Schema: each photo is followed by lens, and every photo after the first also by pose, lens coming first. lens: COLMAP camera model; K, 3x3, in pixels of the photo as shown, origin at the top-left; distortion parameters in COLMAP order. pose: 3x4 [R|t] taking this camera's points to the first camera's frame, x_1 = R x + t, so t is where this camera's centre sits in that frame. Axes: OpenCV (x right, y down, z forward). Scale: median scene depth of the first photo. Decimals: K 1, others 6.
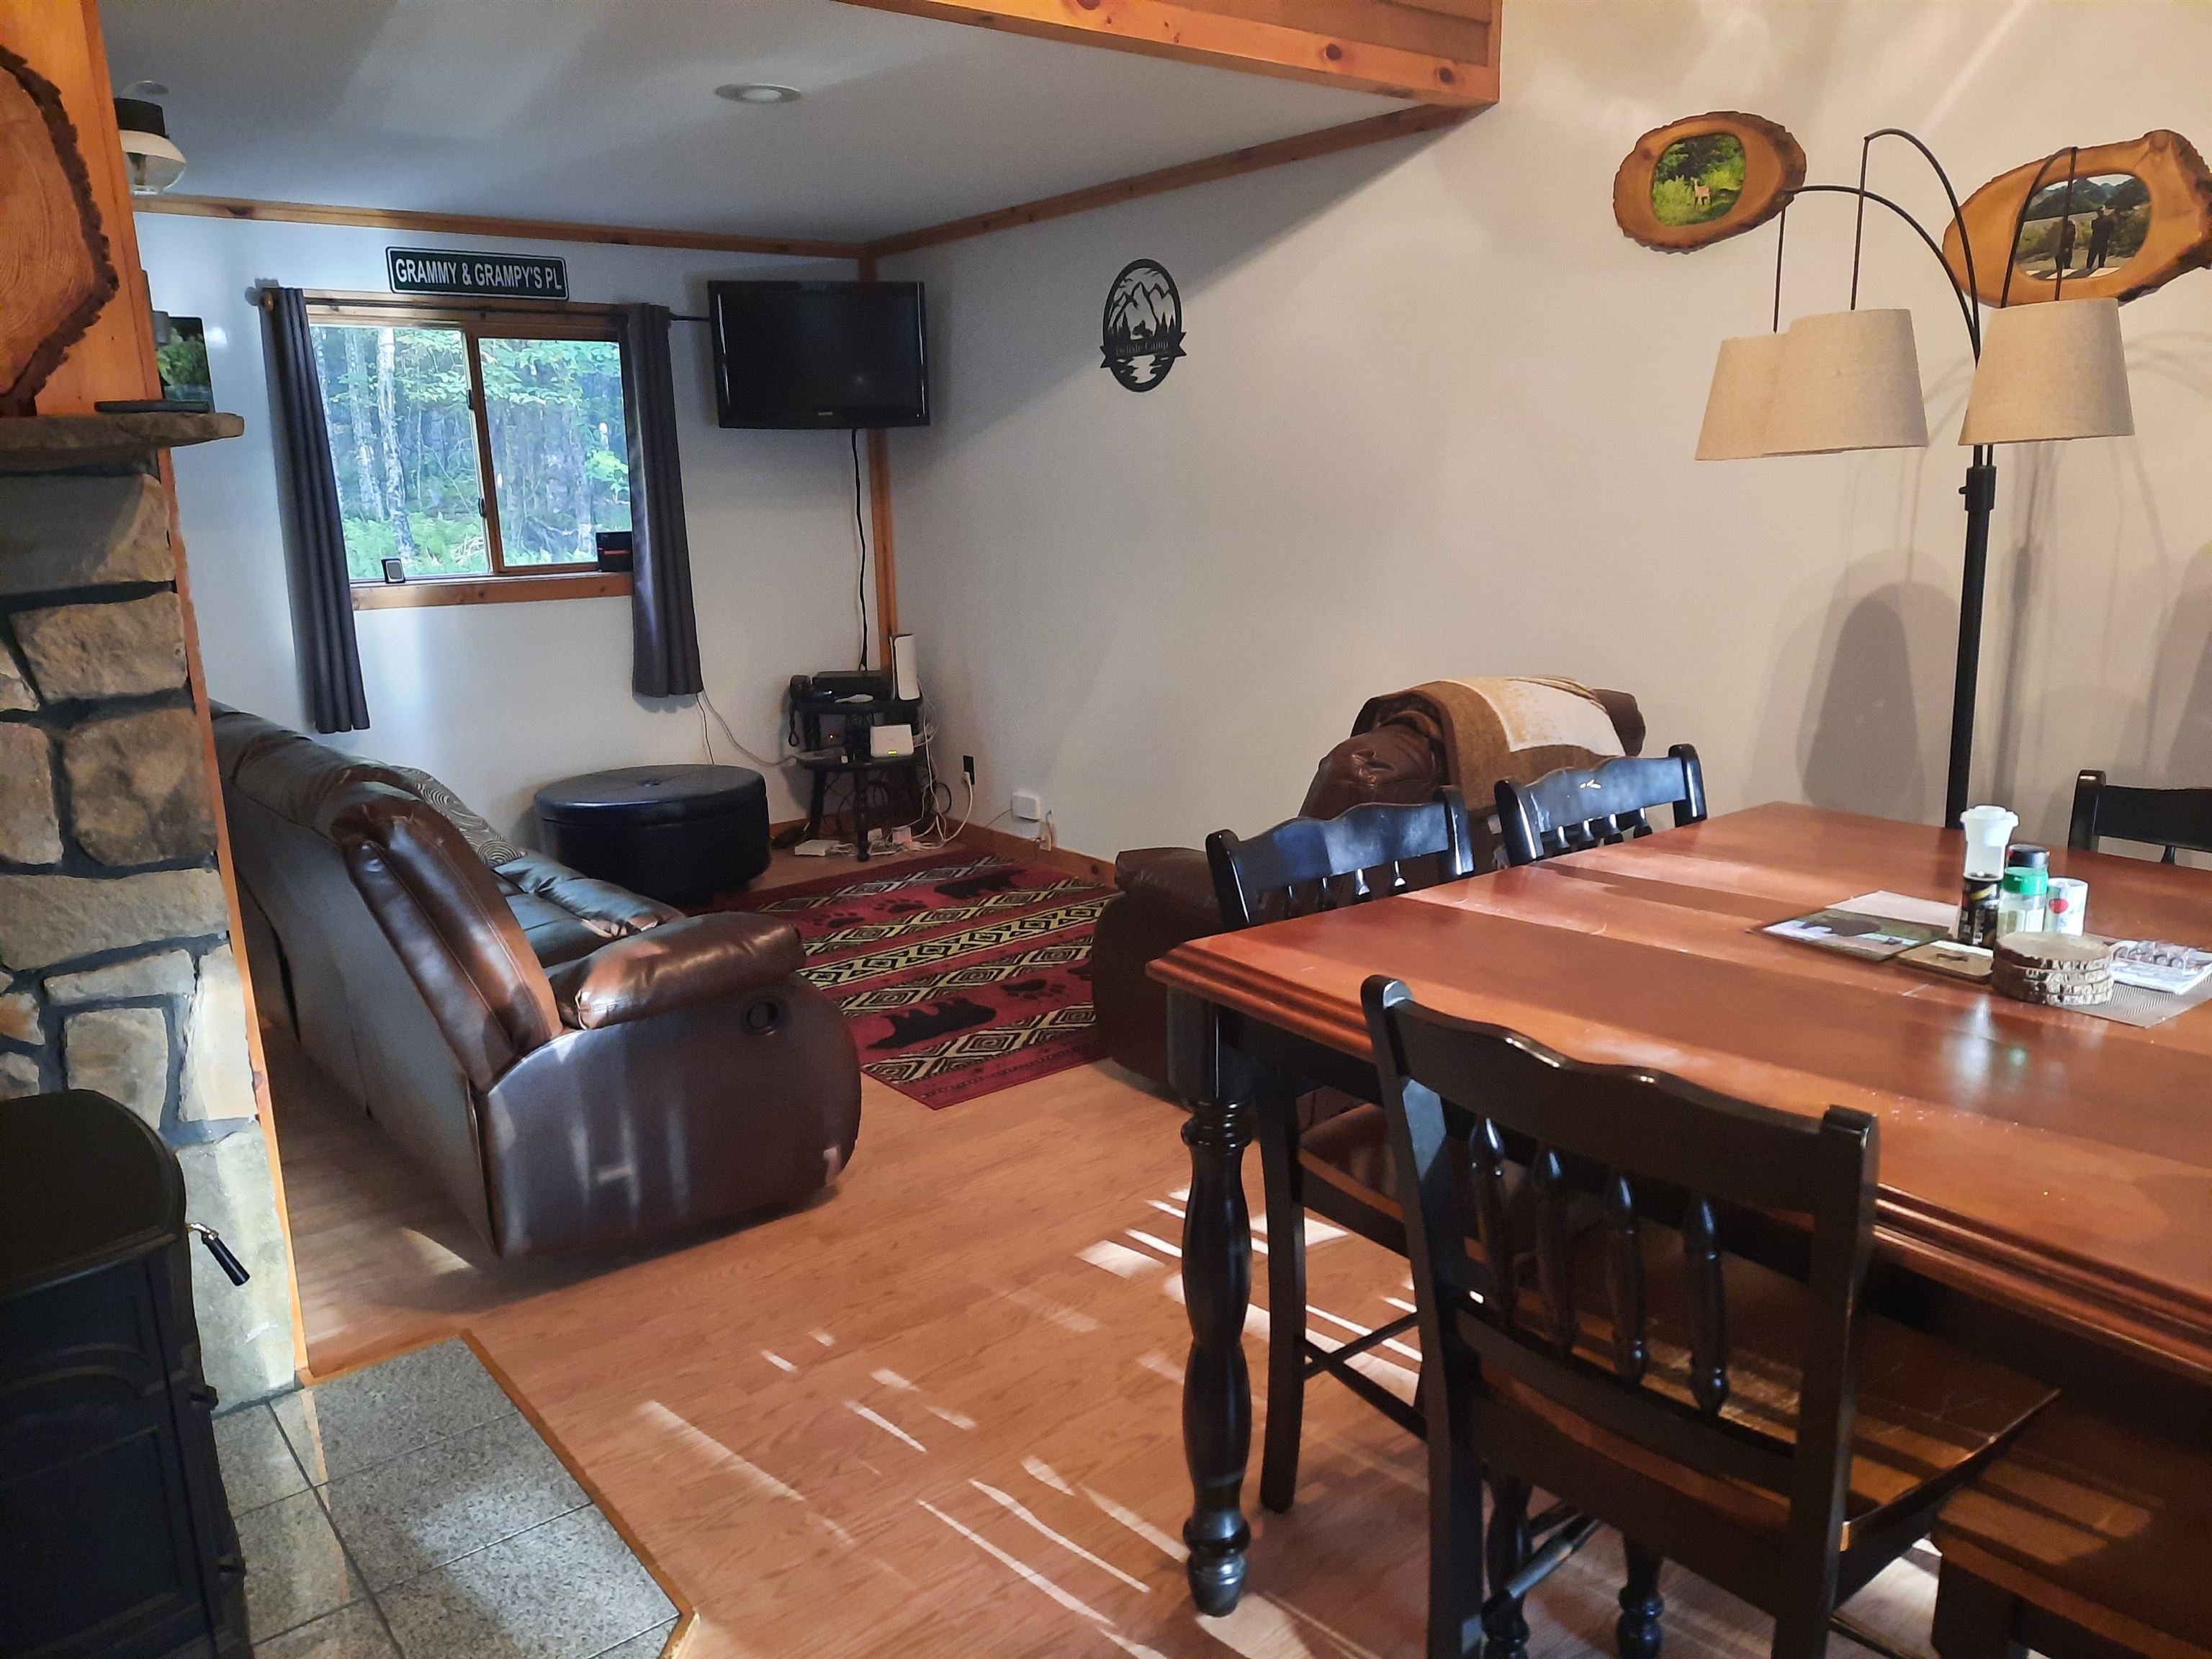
lens RADIAL K [[1610.3, 0, 1115.6], [0, 1610.3, 836.4], [0, 0, 1]] dist [0.053230, -0.055553]
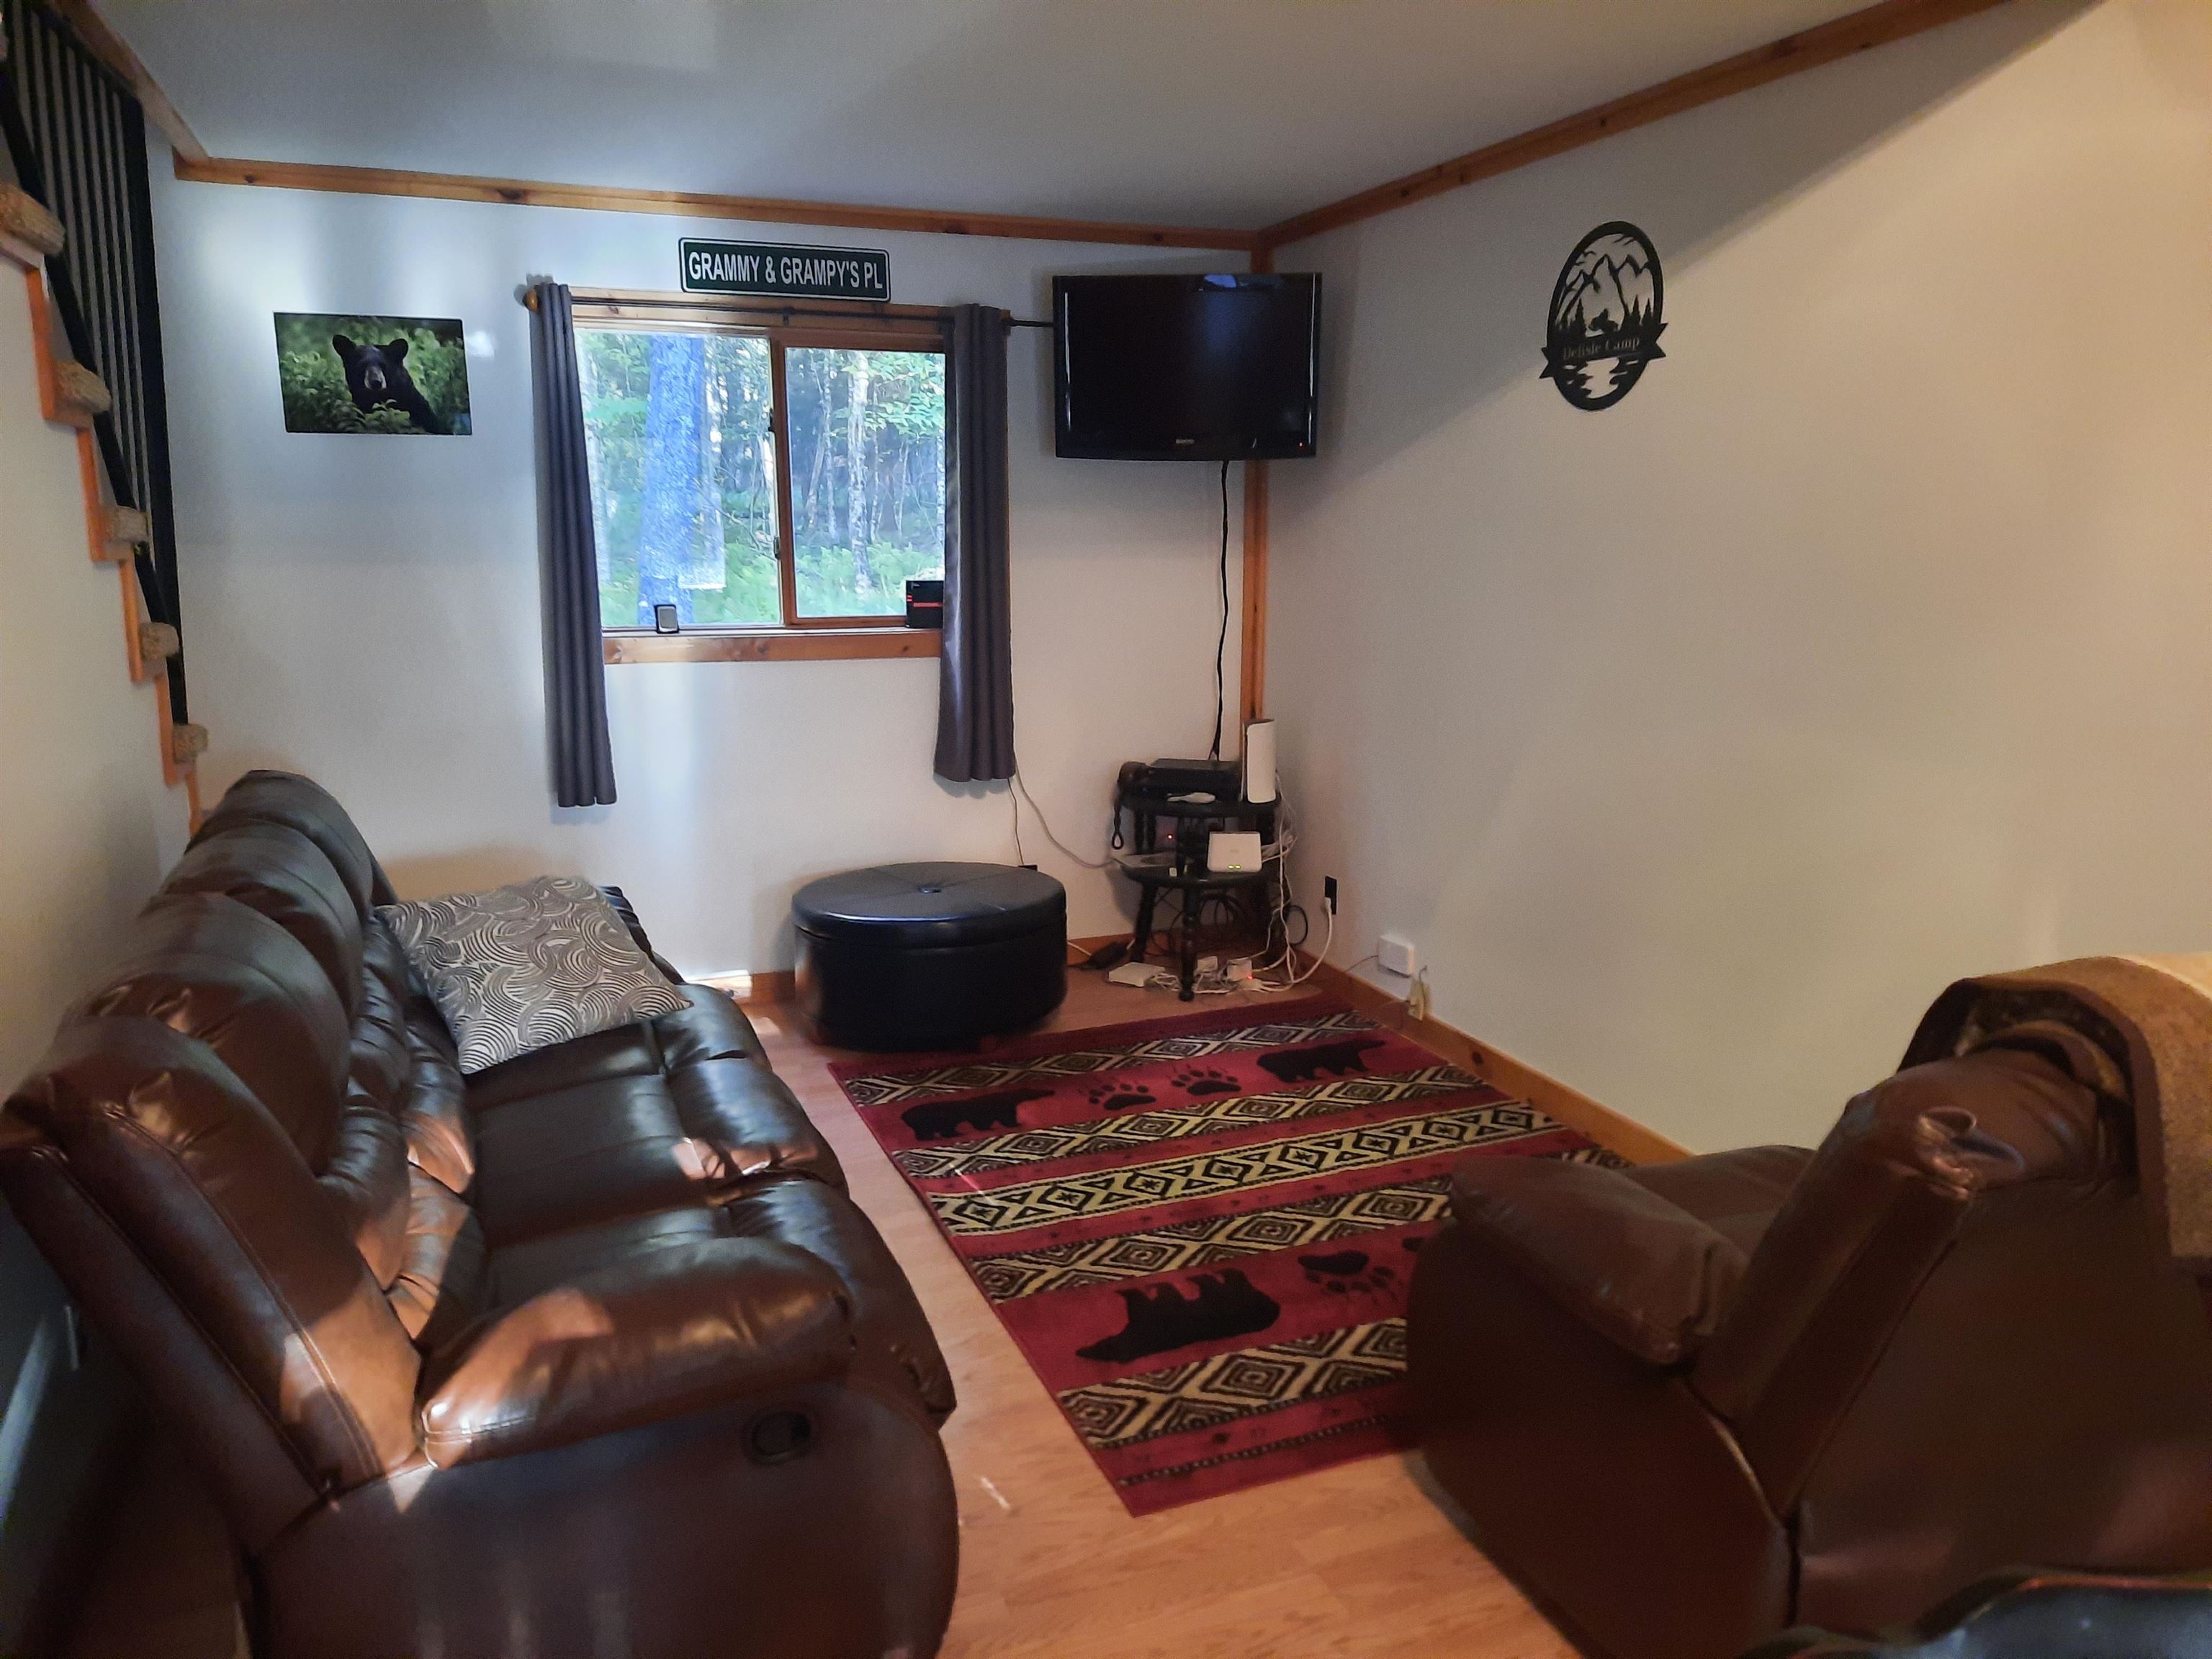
lens RADIAL K [[1610.3, 0, 1101.6], [0, 1610.3, 849.5], [0, 0, 1]] dist [0.053230, -0.055553]
pose [[0.956771, 0.081887, -0.279076, 0.023409], [-0.086086, 0.996284, -0.002803, -0.063335], [0.277809, 0.026706, 0.960265, 0.264807]]
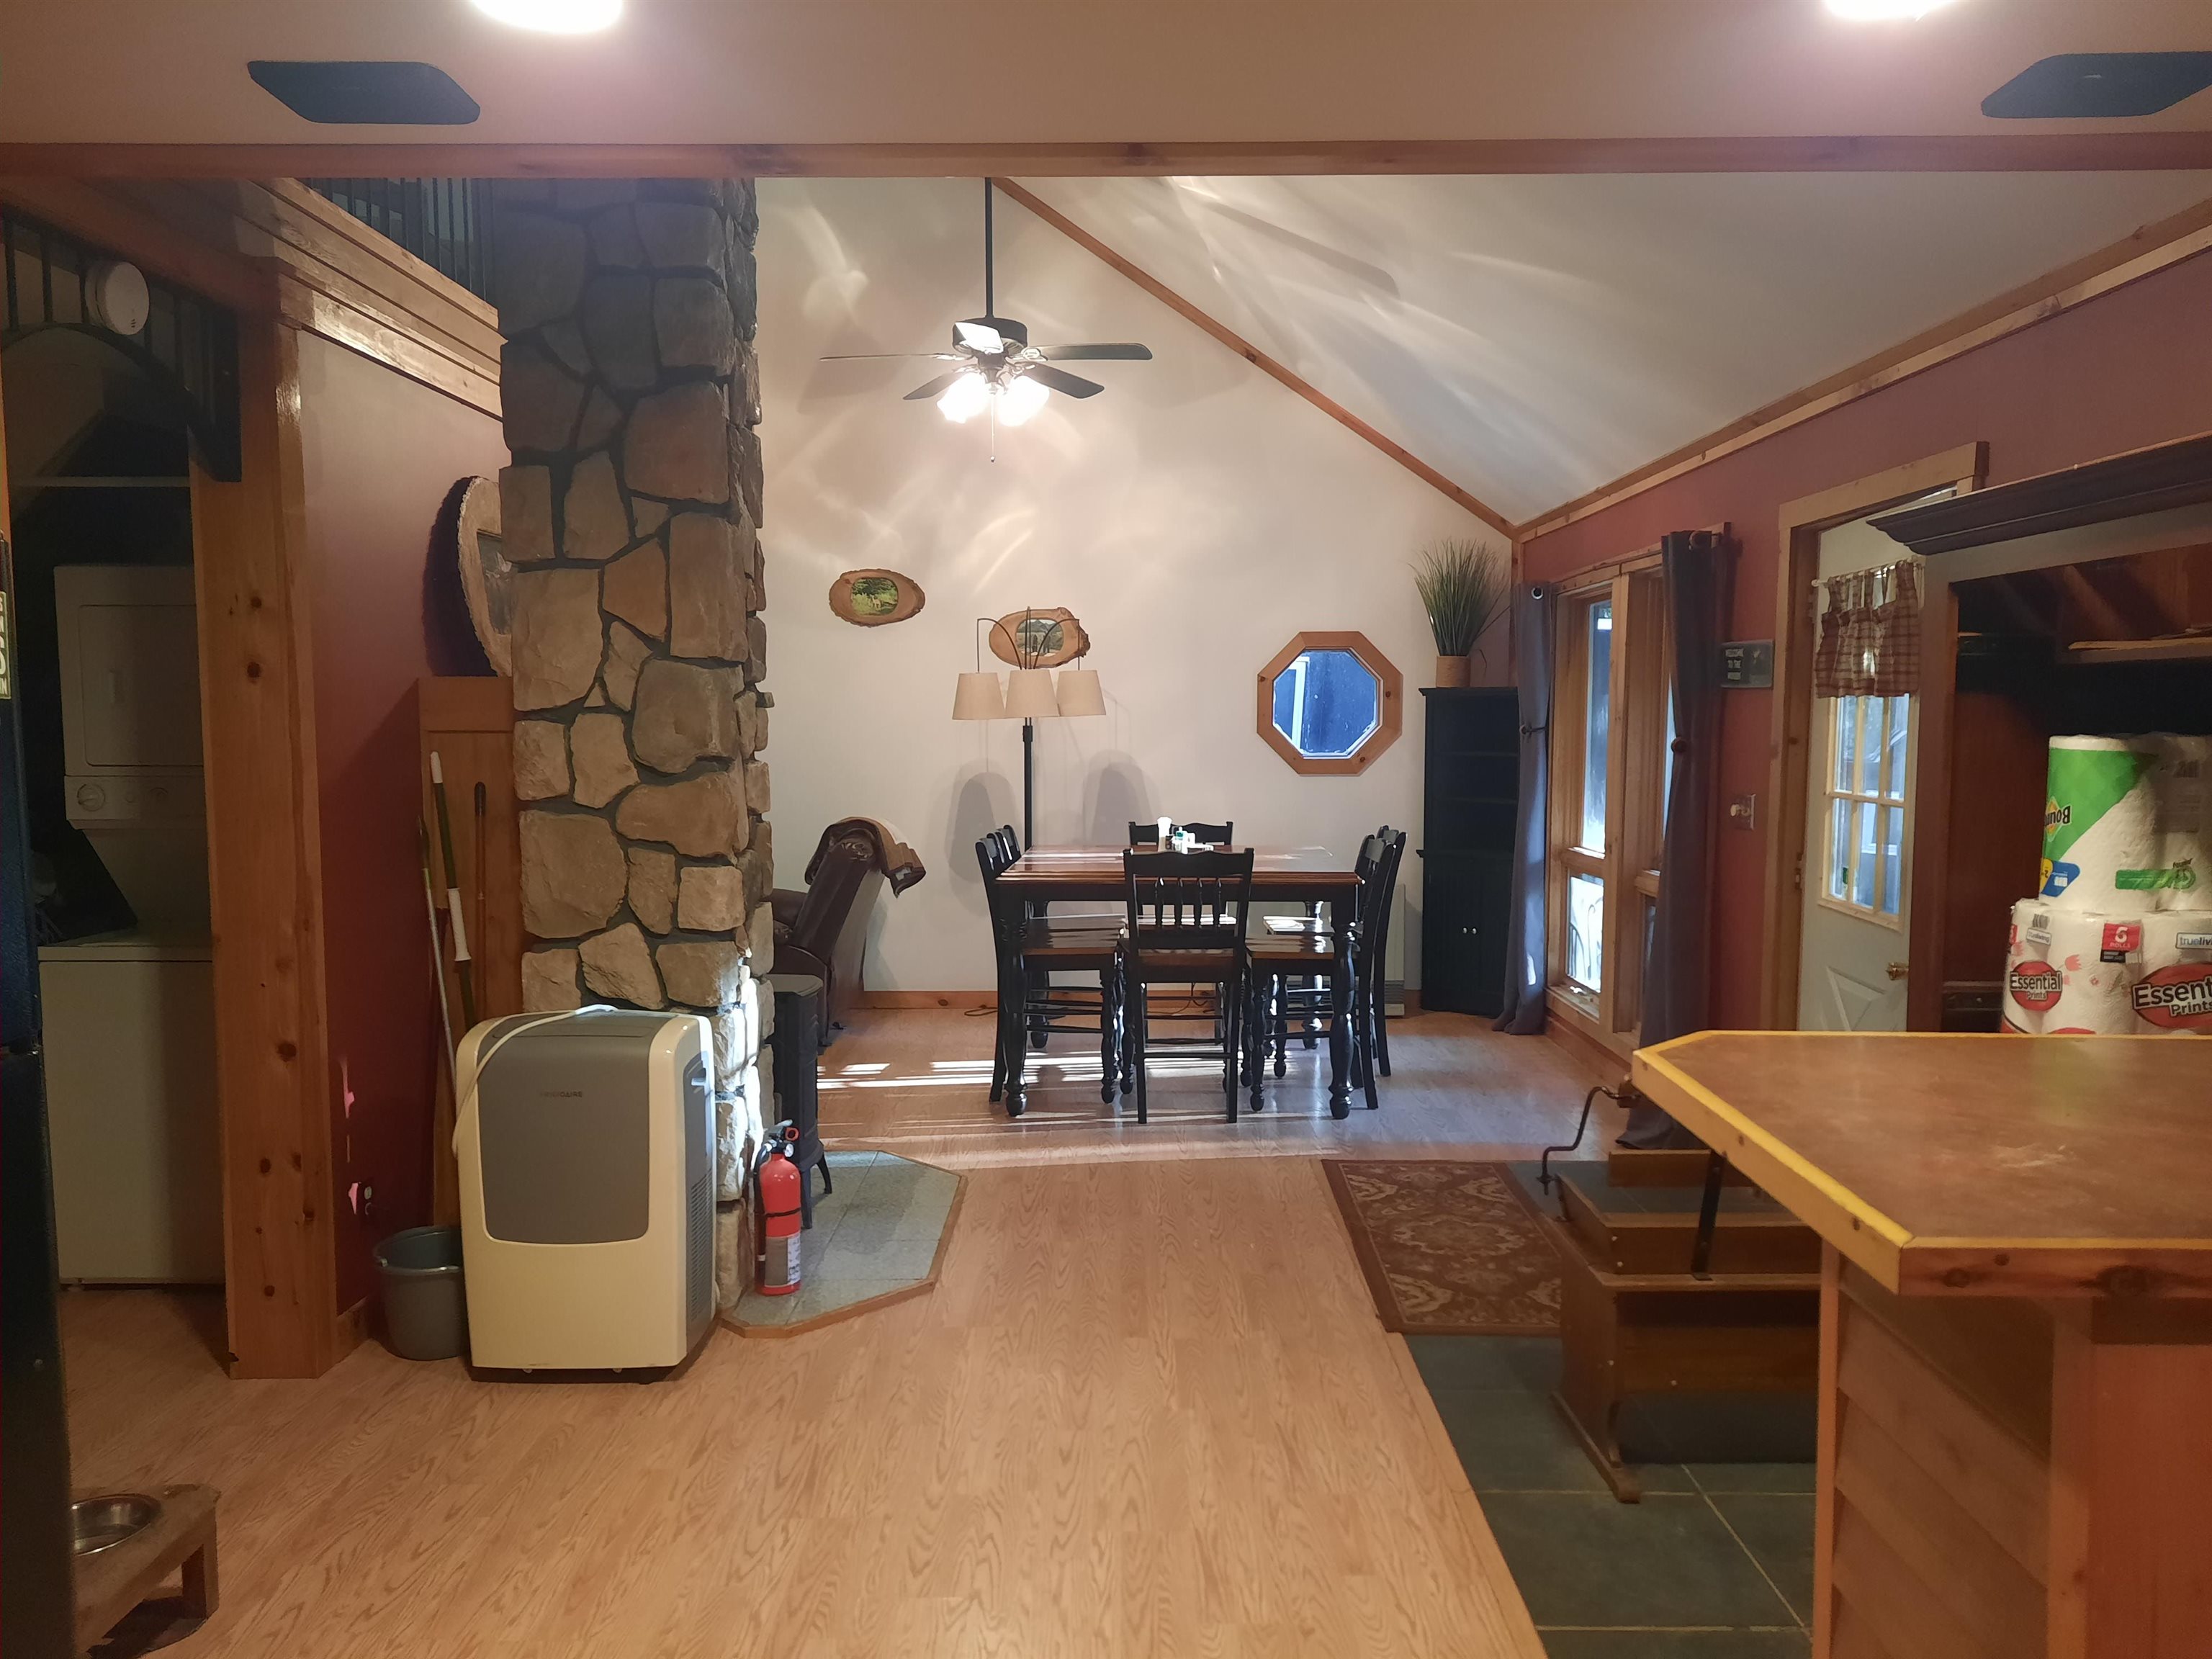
lens RADIAL K [[1610.3, 0, 1111.5], [0, 1610.3, 839.5], [0, 0, 1]] dist [0.053230, -0.055553]
pose [[0.623518, -0.036838, 0.780941, -0.782941], [0.161644, 0.983380, -0.082672, 0.104316], [-0.764916, 0.177782, 0.619110, -0.367358]]
